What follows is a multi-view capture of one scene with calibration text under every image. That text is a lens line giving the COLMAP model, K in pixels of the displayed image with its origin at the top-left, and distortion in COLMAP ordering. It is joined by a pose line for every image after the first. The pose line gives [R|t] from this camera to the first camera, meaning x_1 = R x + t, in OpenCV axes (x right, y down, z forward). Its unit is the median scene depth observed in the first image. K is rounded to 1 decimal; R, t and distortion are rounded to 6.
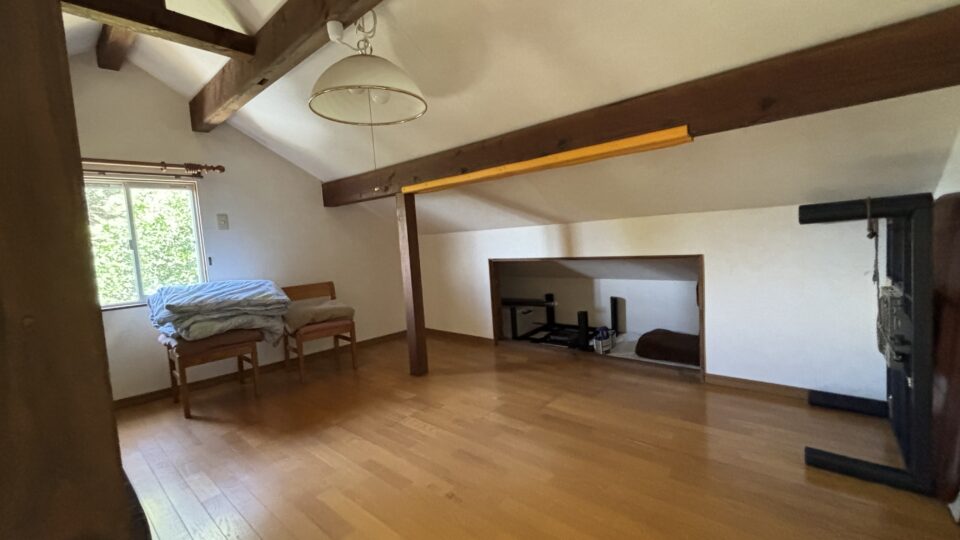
lens RADIAL K [[388.8, 0, 480.0], [0, 388.8, 270.0], [0, 0, 1]] dist [-0.000704, 0.000118]
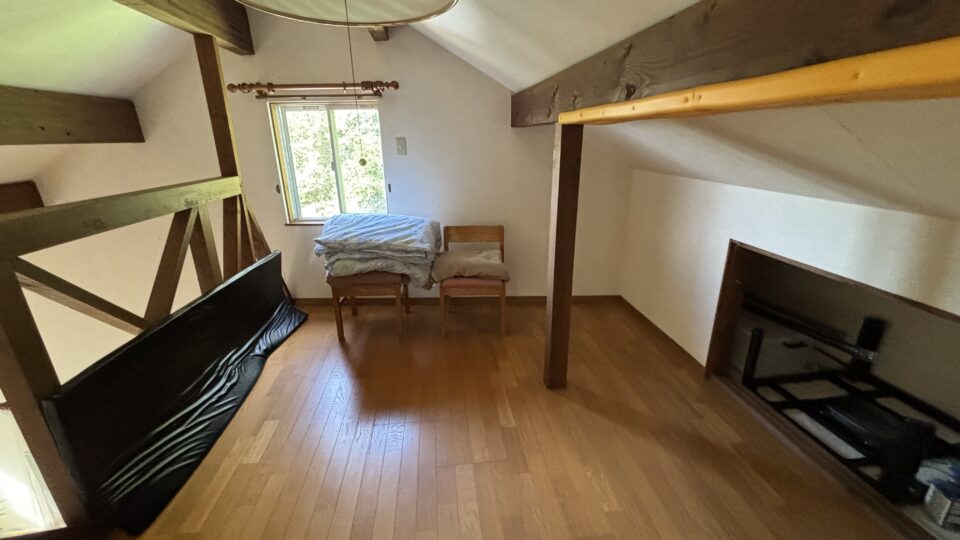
lens RADIAL K [[388.8, 0, 480.0], [0, 388.8, 270.0], [0, 0, 1]] dist [-0.000704, 0.000118]
pose [[0.735369, 0.269404, -0.621816, 0.146748], [-0.091957, 0.948765, 0.302307, -0.154368], [0.671399, -0.165127, 0.722465, 0.443368]]
